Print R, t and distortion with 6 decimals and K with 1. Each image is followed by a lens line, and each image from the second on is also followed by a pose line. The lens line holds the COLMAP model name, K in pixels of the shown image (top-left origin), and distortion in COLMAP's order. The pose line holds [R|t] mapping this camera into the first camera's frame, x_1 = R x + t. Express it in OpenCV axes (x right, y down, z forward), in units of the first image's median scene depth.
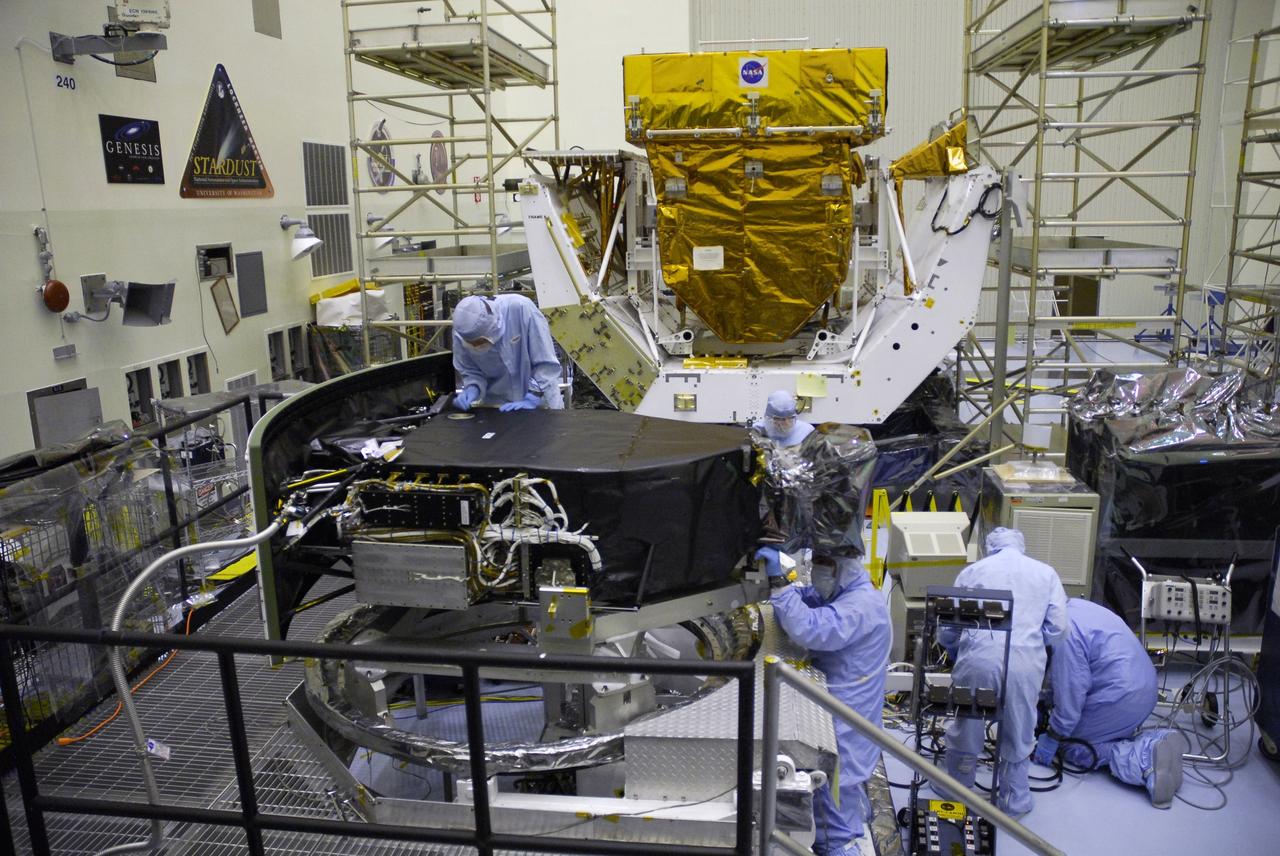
lens RADIAL K [[977.6, 0, 639.8], [0, 977.6, 440.8], [0, 0, 1]] dist [-0.174566, 0.149631]
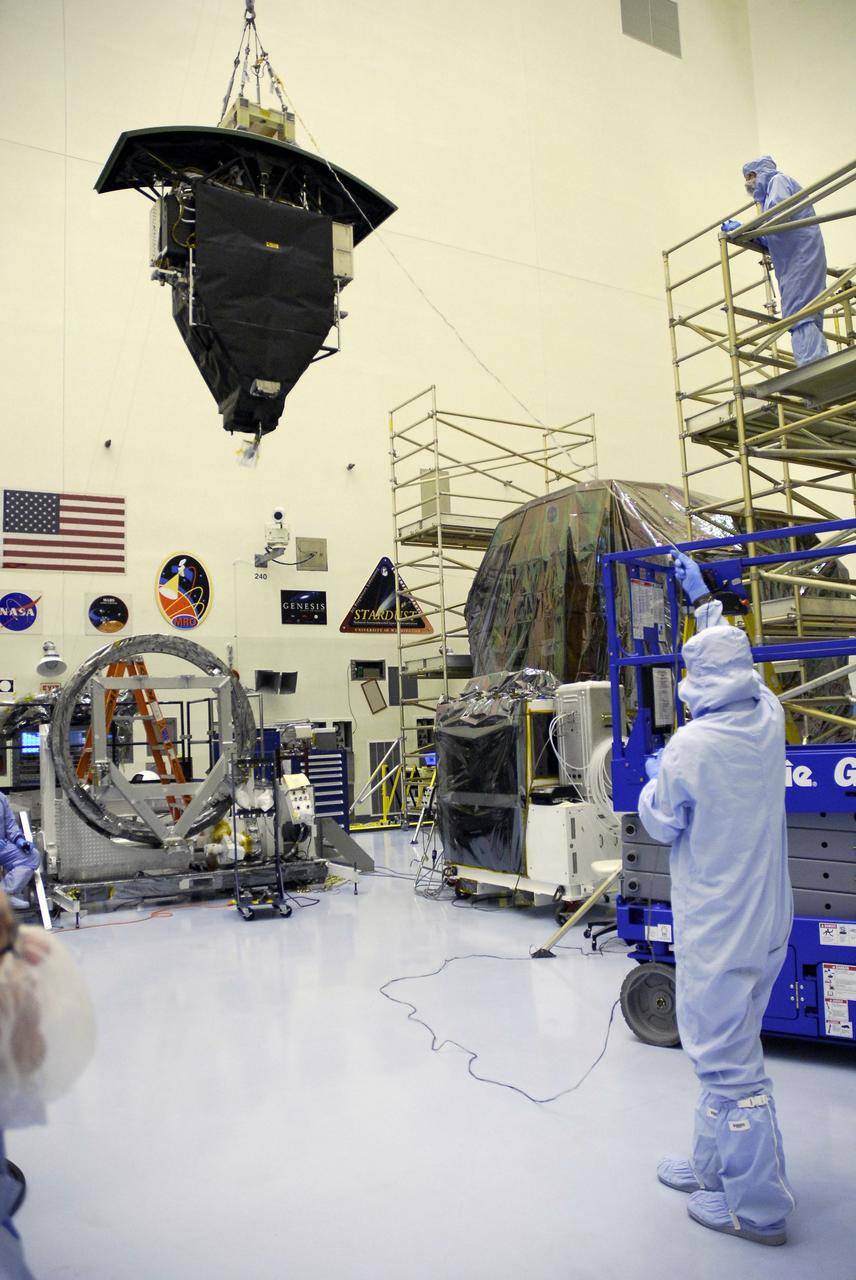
lens RADIAL K [[987.5, 0, 430.4], [0, 987.5, 652.9], [0, 0, 1]] dist [-0.170277, 0.158118]
pose [[0.623152, -0.068925, -0.779058, 1.101231], [-0.153295, 0.966024, -0.208084, 0.143539], [0.766931, 0.249093, 0.591414, 0.046875]]
